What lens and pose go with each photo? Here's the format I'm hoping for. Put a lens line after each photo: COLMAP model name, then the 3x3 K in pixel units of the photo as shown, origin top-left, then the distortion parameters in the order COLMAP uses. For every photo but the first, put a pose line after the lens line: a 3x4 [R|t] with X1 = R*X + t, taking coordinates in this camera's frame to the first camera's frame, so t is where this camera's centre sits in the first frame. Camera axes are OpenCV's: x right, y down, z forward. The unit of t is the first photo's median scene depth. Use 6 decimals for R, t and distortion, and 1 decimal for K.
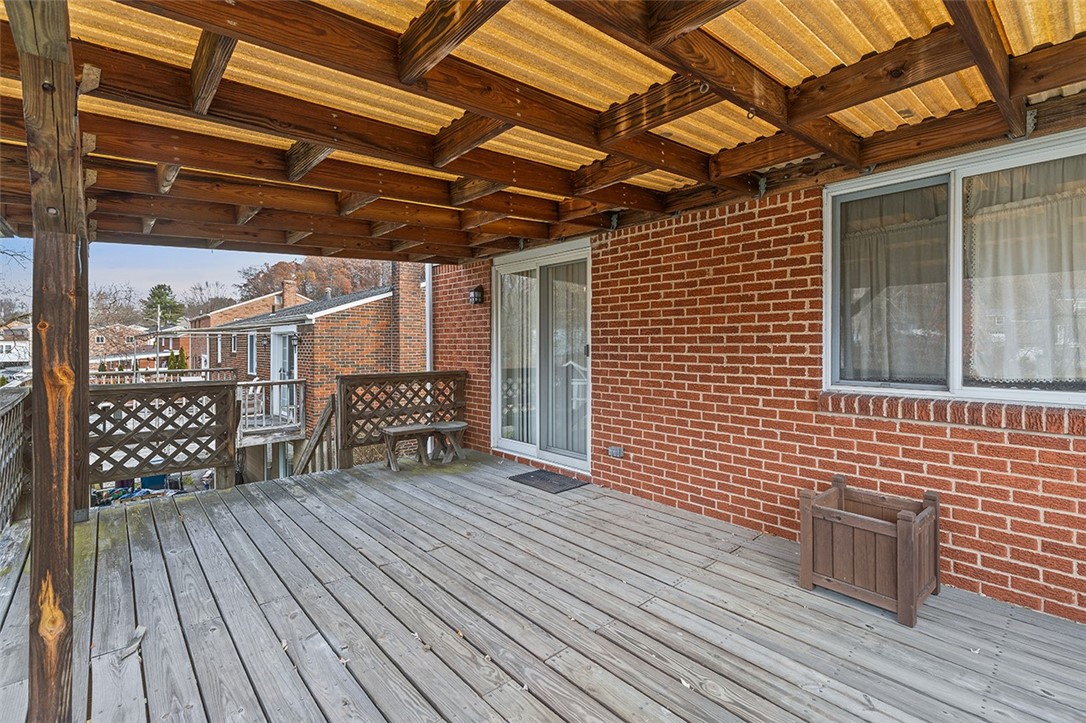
lens RADIAL K [[493.1, 0, 551.0], [0, 493.1, 343.6], [0, 0, 1]] dist [0.003347, -0.000012]
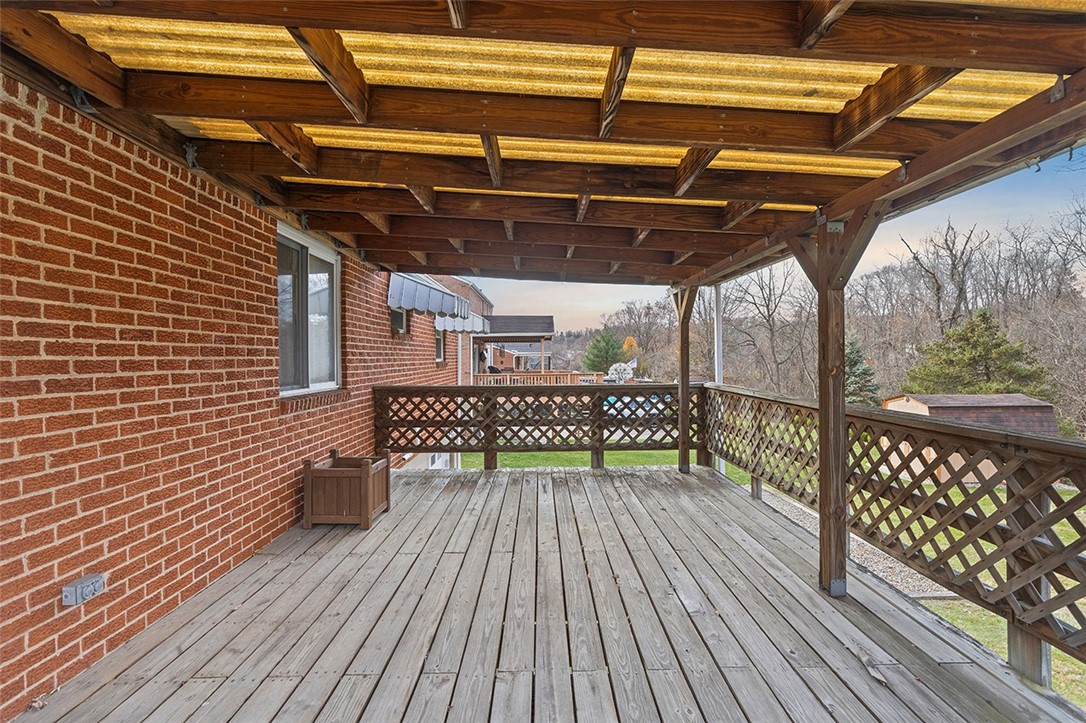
lens RADIAL K [[521.7, 0, 542.7], [0, 521.7, 358.2], [0, 0, 1]] dist [0.002653, 0.000285]
pose [[-0.747759, 0.003277, 0.663962, -0.623177], [0.004561, 0.999990, 0.000202, 0.004619], [-0.663954, 0.003179, -0.747767, 1.298102]]
